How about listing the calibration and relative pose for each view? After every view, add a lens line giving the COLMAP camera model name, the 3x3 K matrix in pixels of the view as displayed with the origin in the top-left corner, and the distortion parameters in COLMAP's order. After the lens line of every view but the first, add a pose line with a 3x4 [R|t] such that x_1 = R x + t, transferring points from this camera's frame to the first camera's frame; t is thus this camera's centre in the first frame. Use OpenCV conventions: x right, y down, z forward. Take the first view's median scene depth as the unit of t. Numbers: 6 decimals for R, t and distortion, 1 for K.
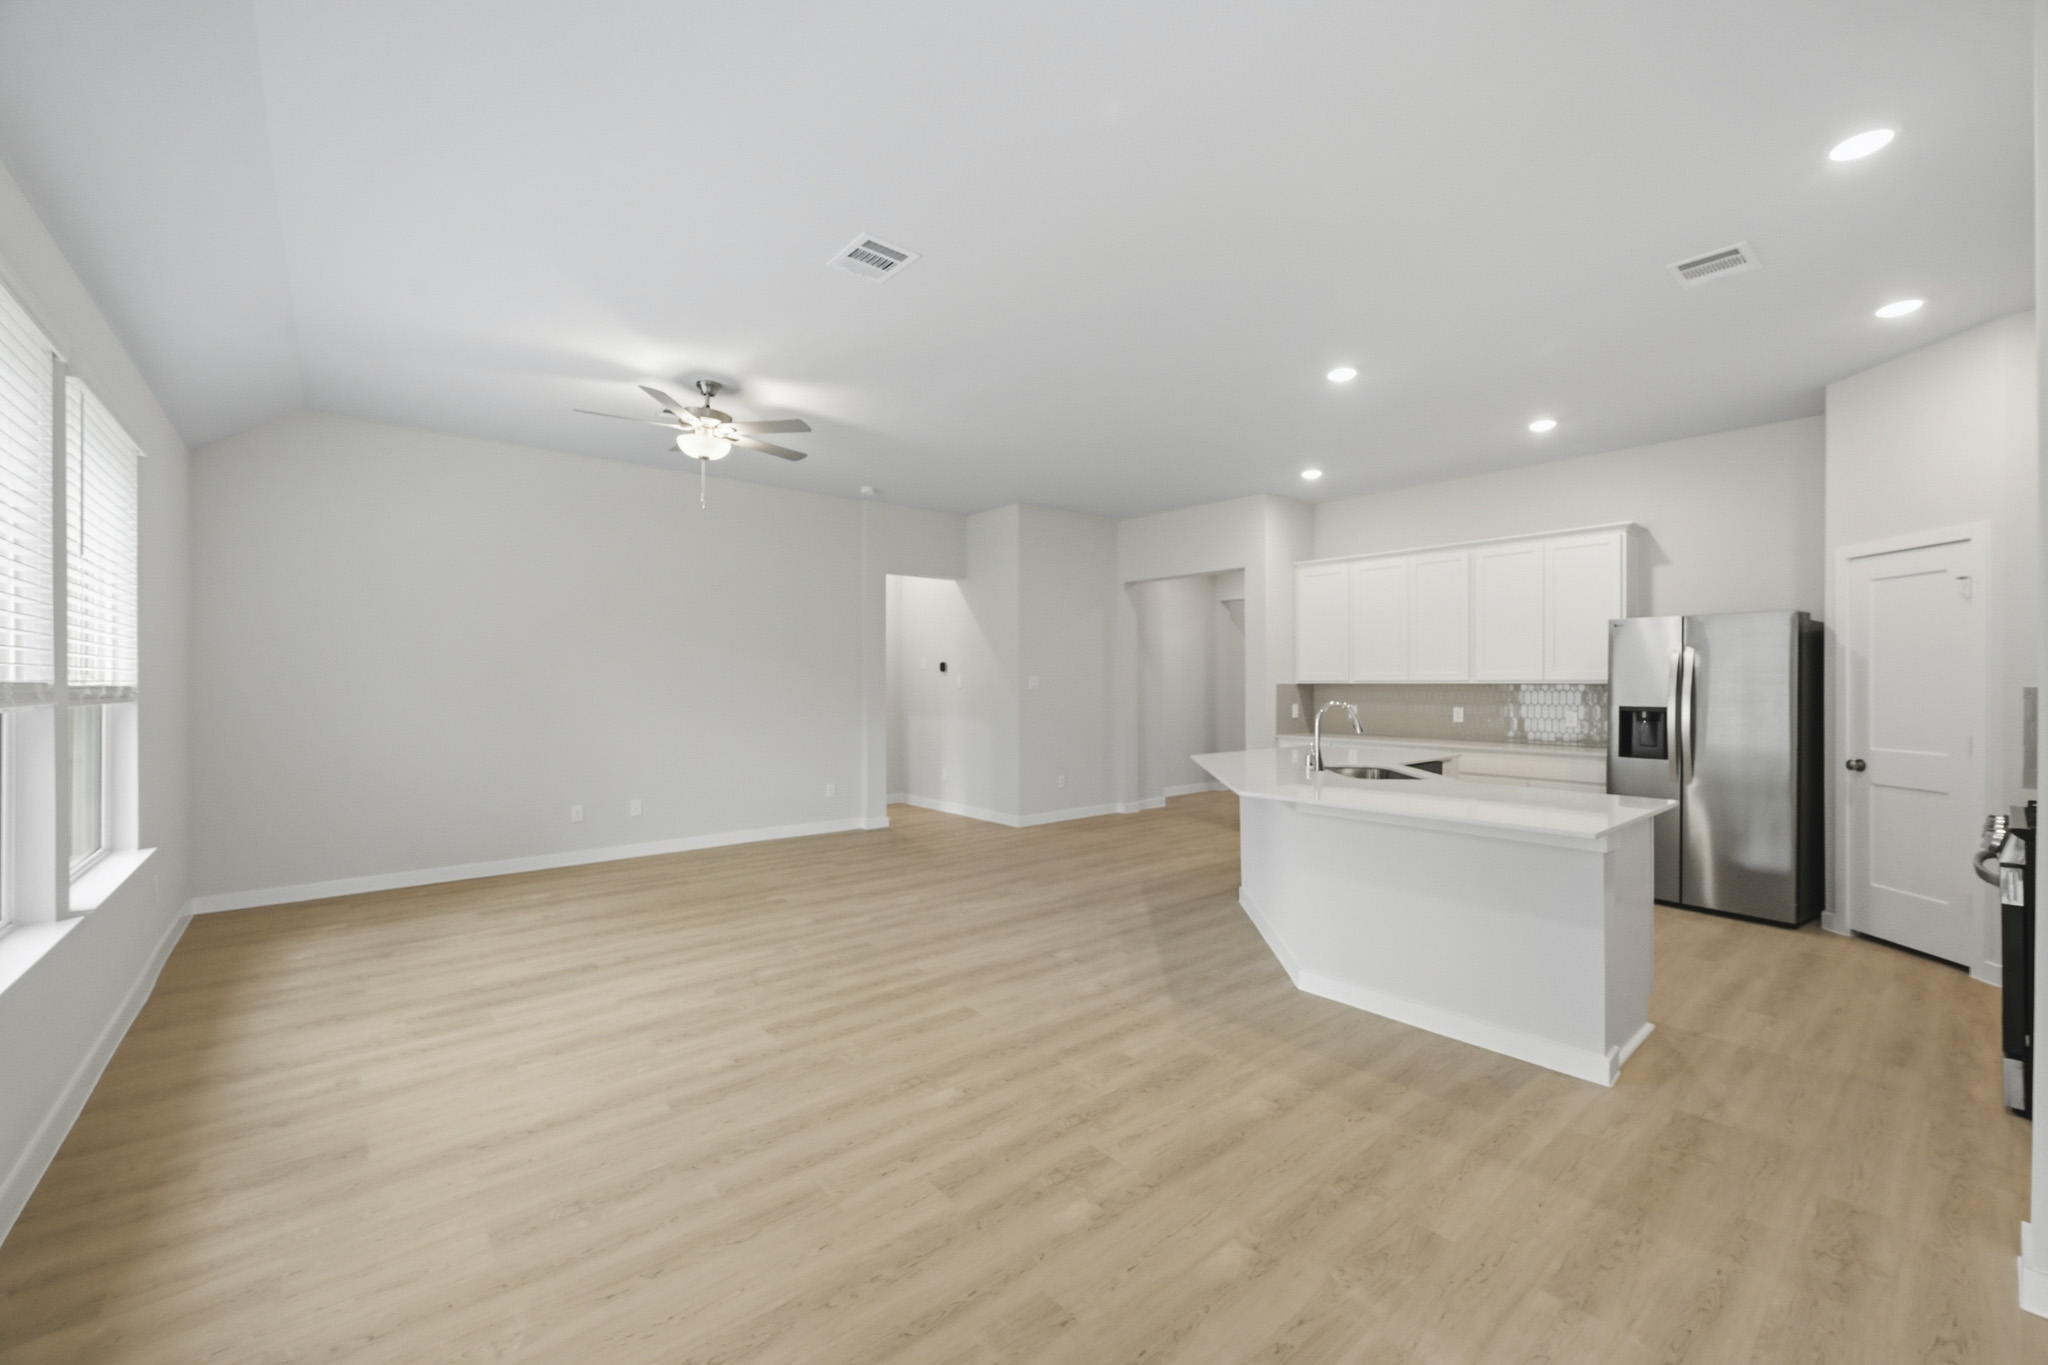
lens RADIAL K [[811.9, 0, 1028.9], [0, 811.9, 677.8], [0, 0, 1]] dist [-0.001326, 0.001228]
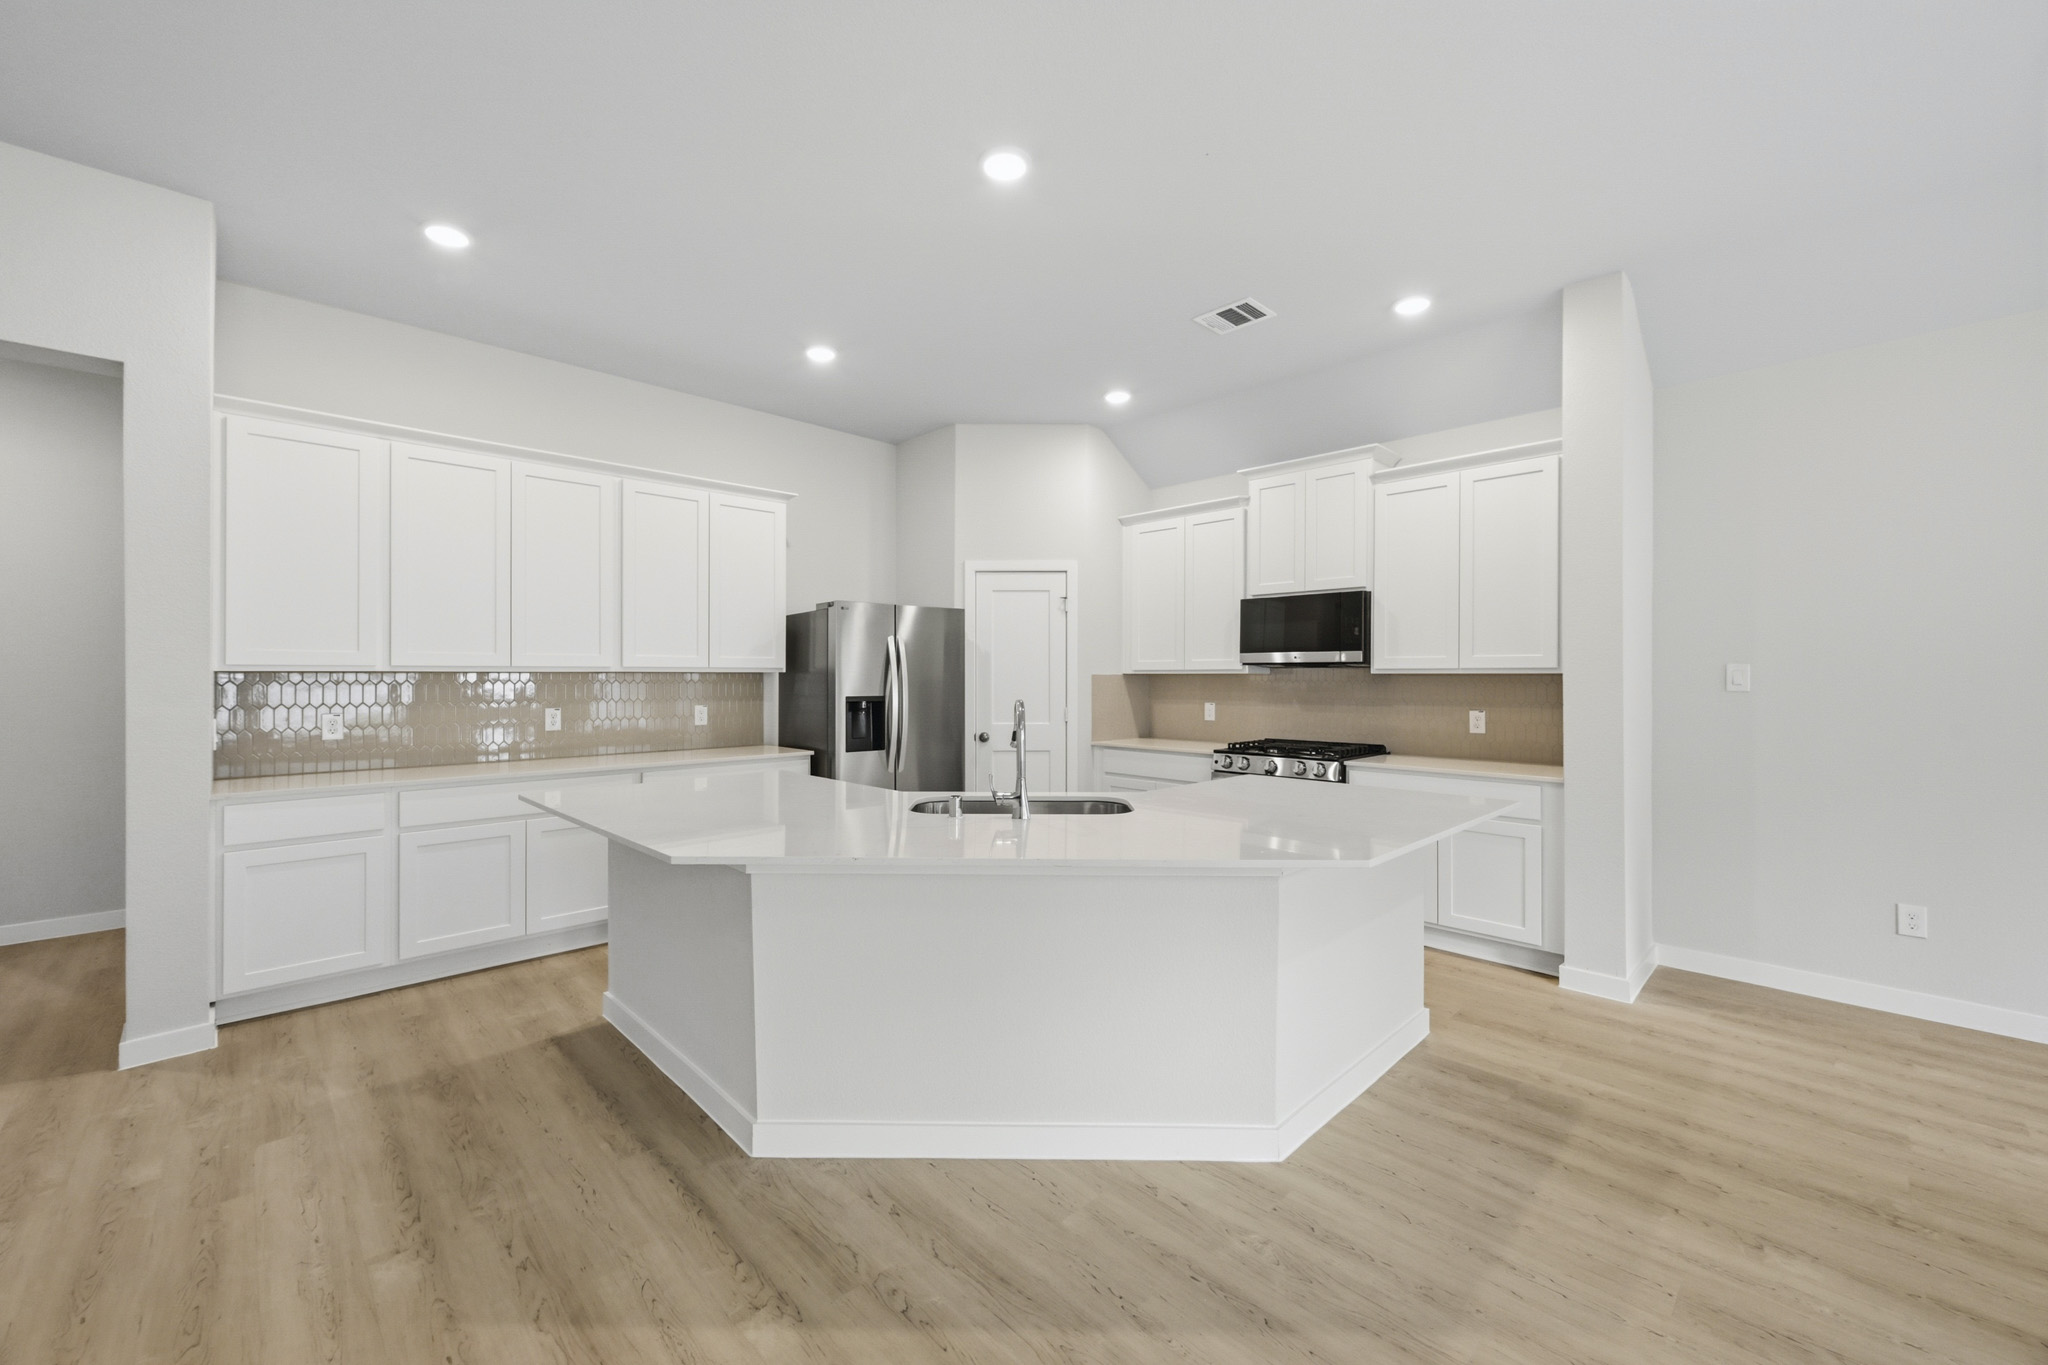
lens RADIAL K [[811.9, 0, 1007.4], [0, 811.9, 669.6], [0, 0, 1]] dist [-0.001326, 0.001228]
pose [[-0.062002, 0.005459, 0.998061, -0.294084], [-0.007018, 0.999958, -0.005905, 0.012931], [-0.998051, -0.007371, -0.061961, 1.329410]]
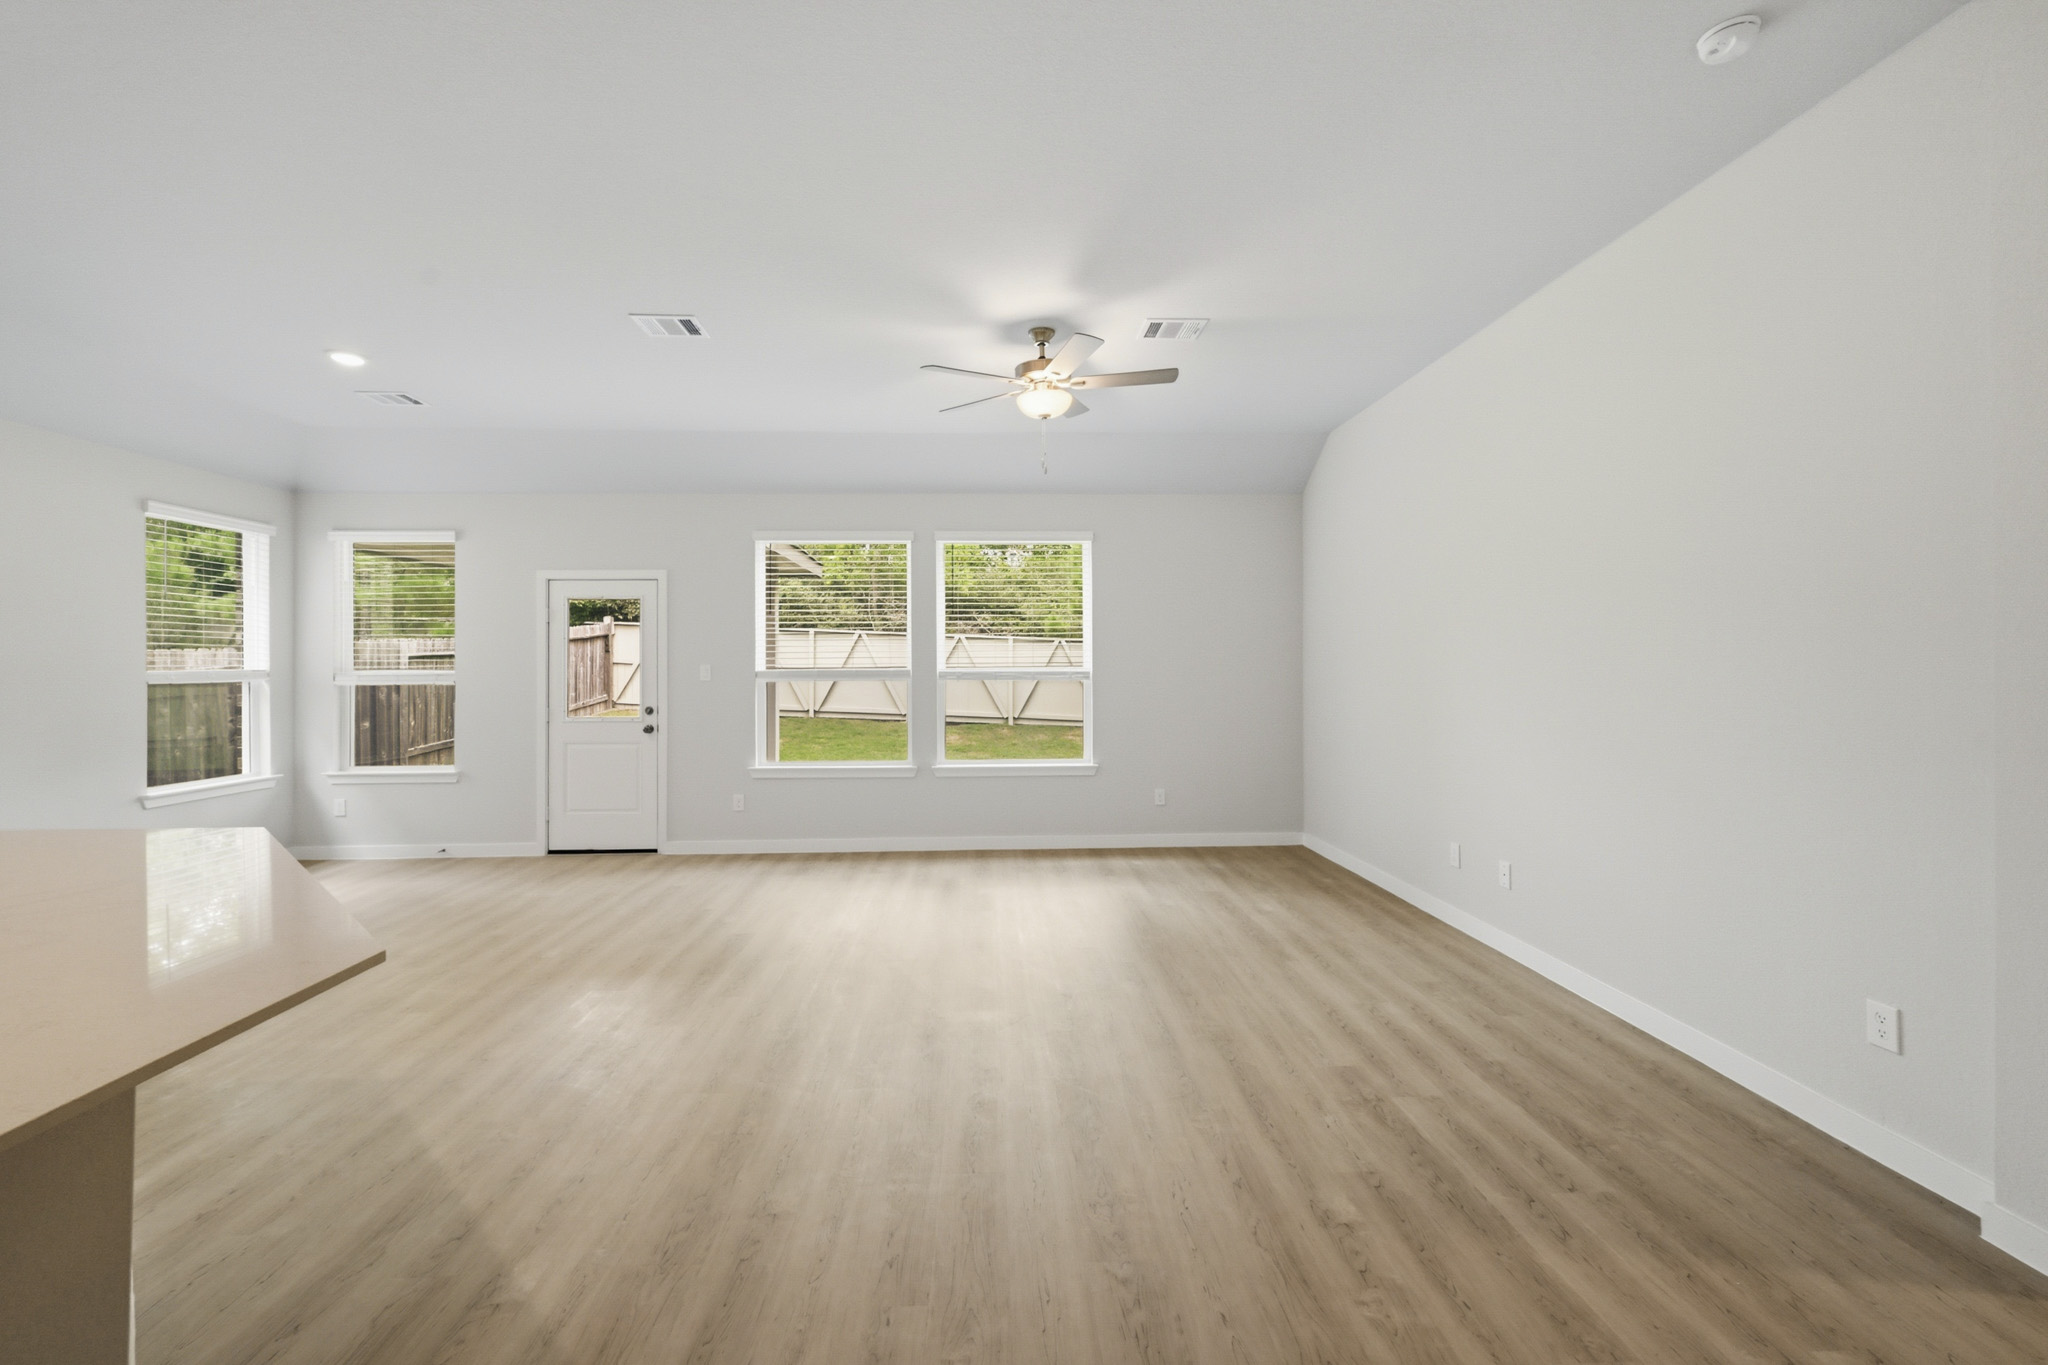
lens RADIAL K [[811.9, 0, 1018.9], [0, 811.9, 682.8], [0, 0, 1]] dist [-0.001326, 0.001228]
pose [[-0.608546, 0.015762, -0.793362, 0.430661], [0.007431, 0.999872, 0.014165, 0.004345], [0.793483, 0.002725, -0.608586, 2.037798]]
